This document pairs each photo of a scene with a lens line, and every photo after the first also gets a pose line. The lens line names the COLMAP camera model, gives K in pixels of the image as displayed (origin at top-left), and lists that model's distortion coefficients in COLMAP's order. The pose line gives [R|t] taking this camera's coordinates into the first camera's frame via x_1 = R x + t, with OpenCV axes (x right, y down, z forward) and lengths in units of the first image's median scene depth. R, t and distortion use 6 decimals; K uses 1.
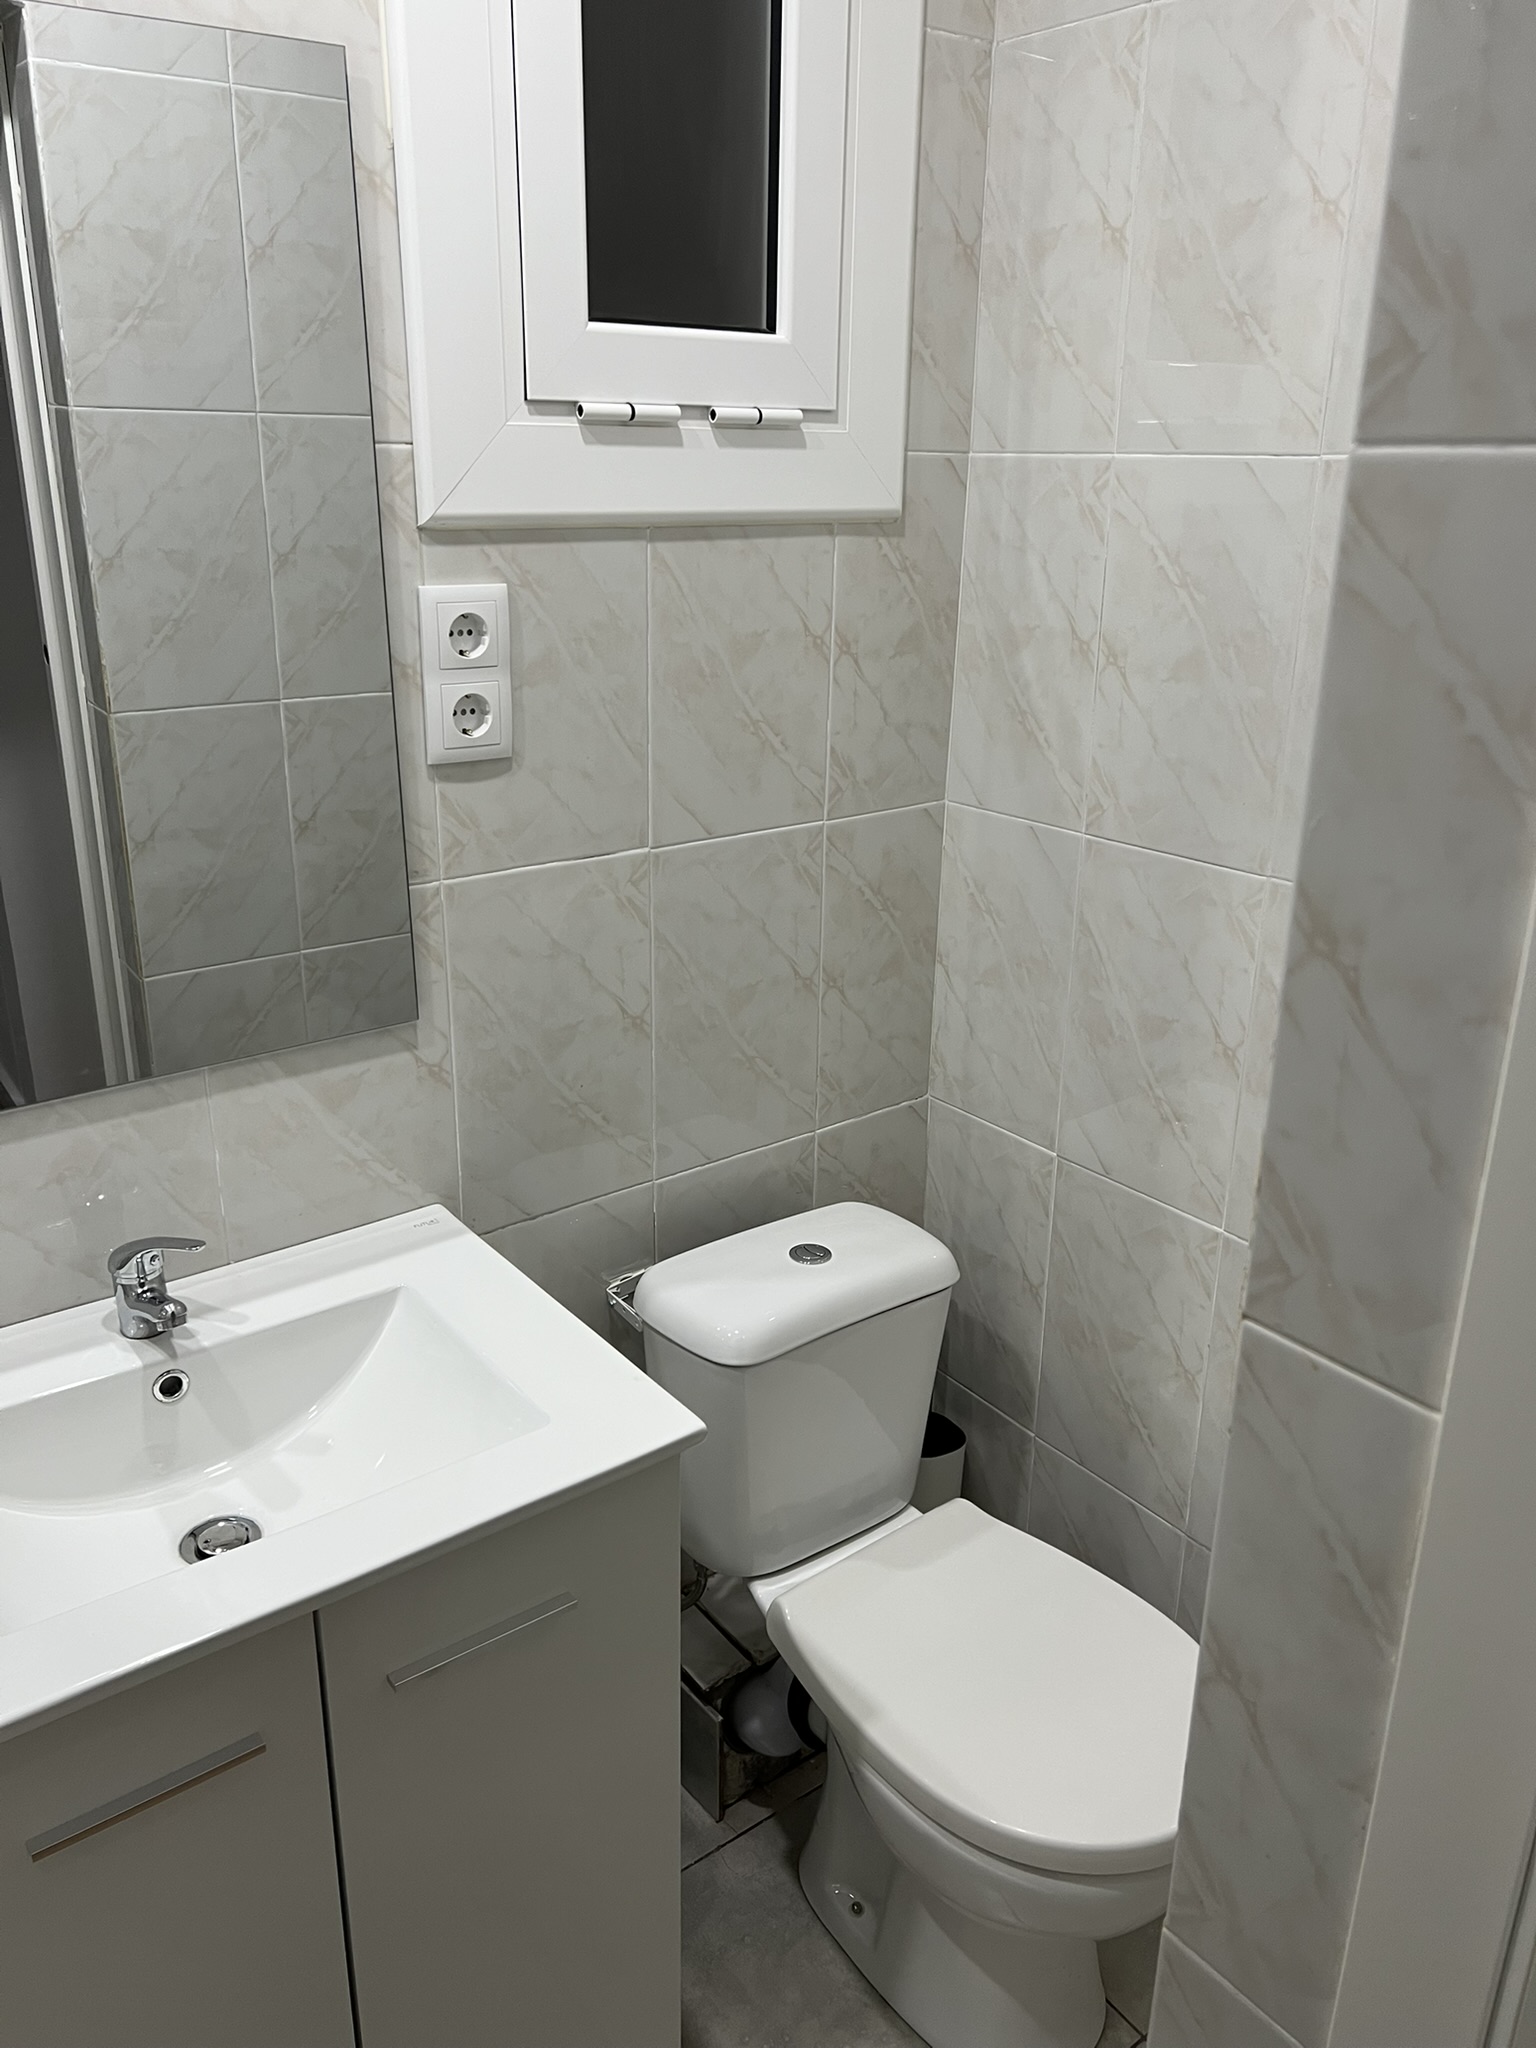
lens RADIAL K [[1524.2, 0, 778.3], [0, 1524.2, 1008.6], [0, 0, 1]] dist [0.069072, -0.081249]
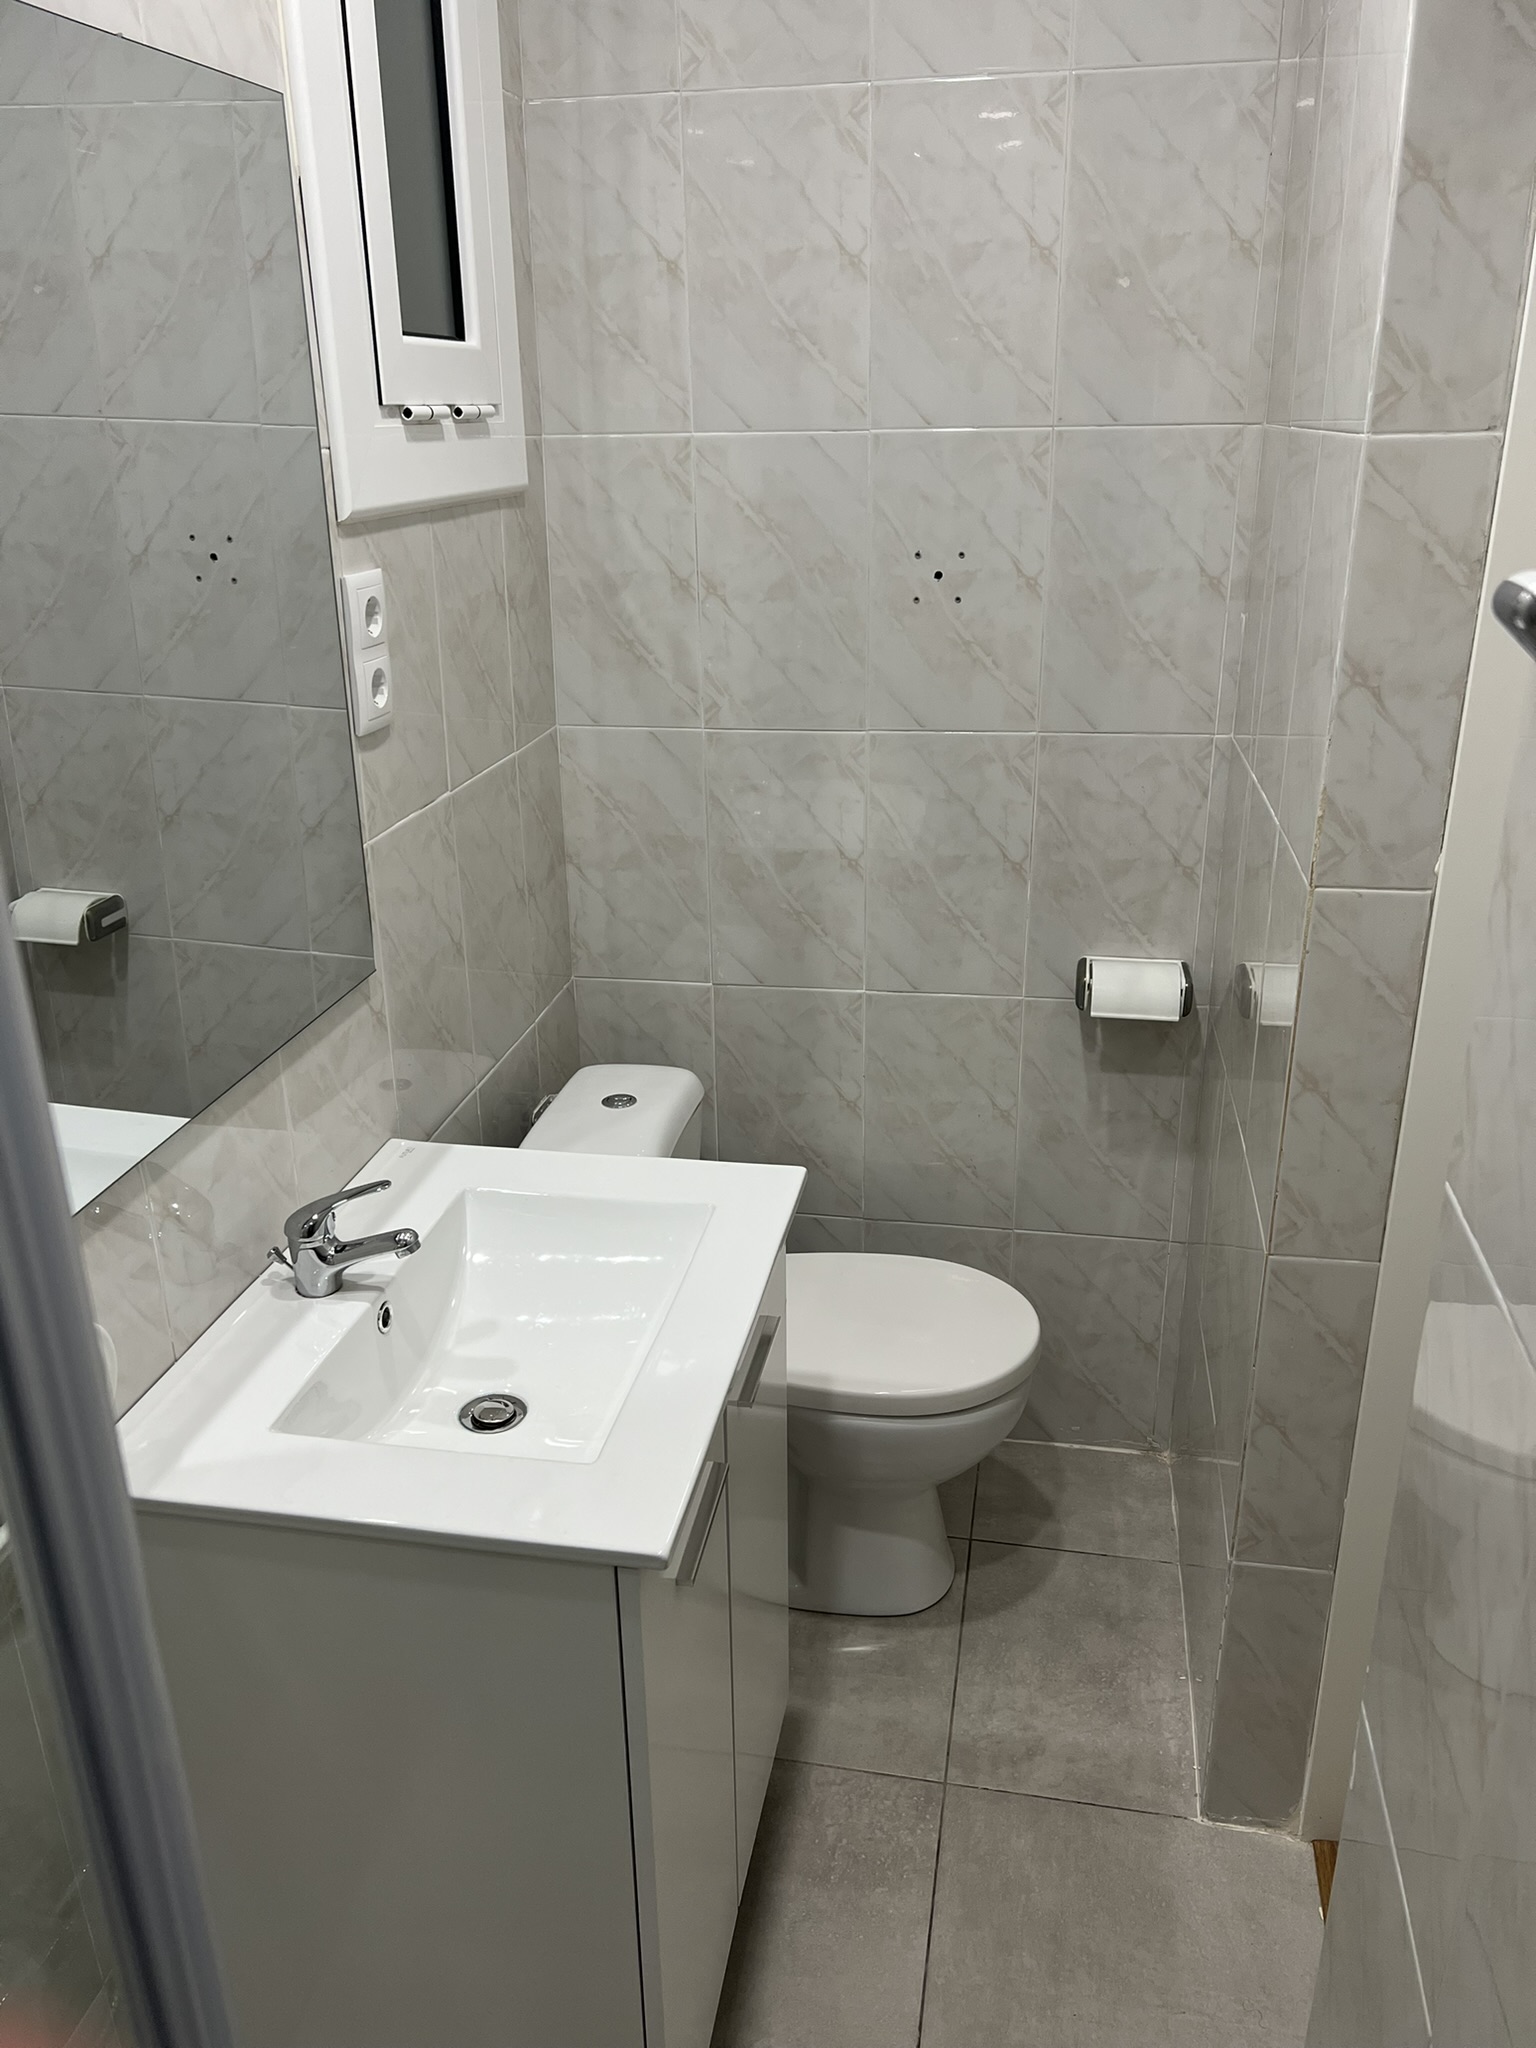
lens RADIAL K [[1524.2, 0, 778.3], [0, 1524.2, 1008.6], [0, 0, 1]] dist [0.069072, -0.081249]
pose [[0.749083, -0.264600, 0.607340, -0.630393], [0.248474, 0.962063, 0.112679, -0.017032], [-0.614114, 0.066502, 0.786411, -0.042105]]
